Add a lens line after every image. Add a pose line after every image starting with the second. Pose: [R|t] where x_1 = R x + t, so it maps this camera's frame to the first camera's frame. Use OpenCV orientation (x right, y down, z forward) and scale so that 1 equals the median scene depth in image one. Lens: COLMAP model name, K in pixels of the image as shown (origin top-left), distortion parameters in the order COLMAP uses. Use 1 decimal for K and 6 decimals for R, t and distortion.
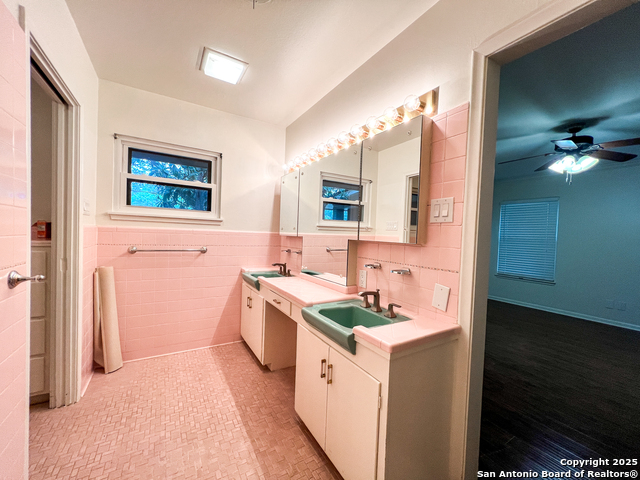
lens RADIAL K [[256.2, 0, 318.5], [0, 256.2, 242.5], [0, 0, 1]] dist [-0.000113, 0.000273]
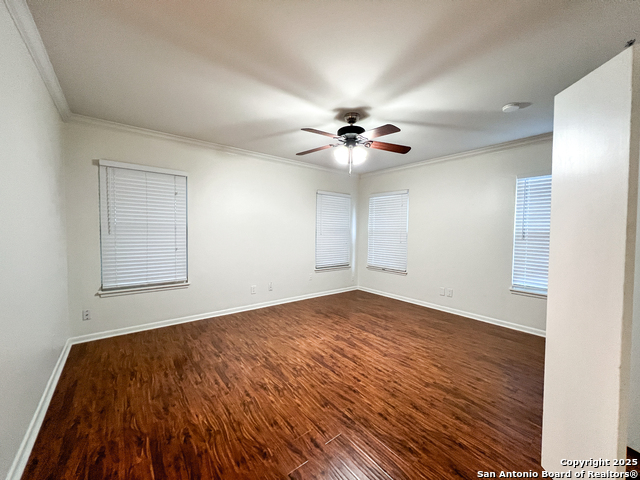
lens RADIAL K [[256.2, 0, 318.9], [0, 256.2, 236.0], [0, 0, 1]] dist [-0.000113, 0.000273]
pose [[0.991456, -0.020604, 0.128808, 0.711064], [0.021266, 0.999767, -0.003766, 0.010213], [-0.128700, 0.006473, 0.991662, 0.035876]]
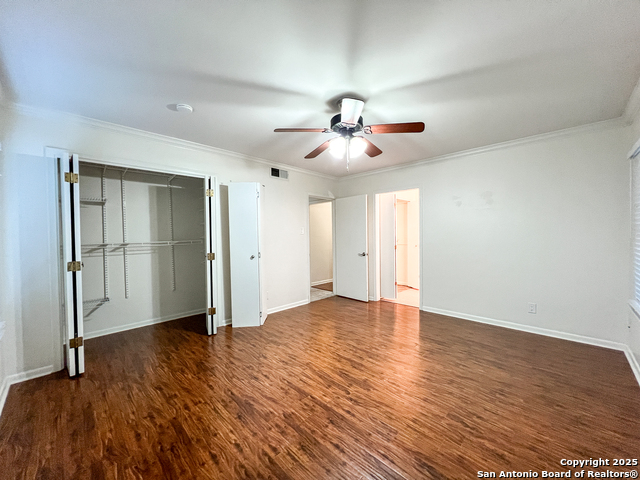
lens RADIAL K [[256.2, 0, 319.2], [0, 256.2, 239.7], [0, 0, 1]] dist [-0.000113, 0.000273]
pose [[-0.966787, -0.017631, -0.254974, 1.248337], [-0.028991, 0.998744, 0.040863, -0.024145], [0.253933, 0.046898, -0.966084, 1.750304]]
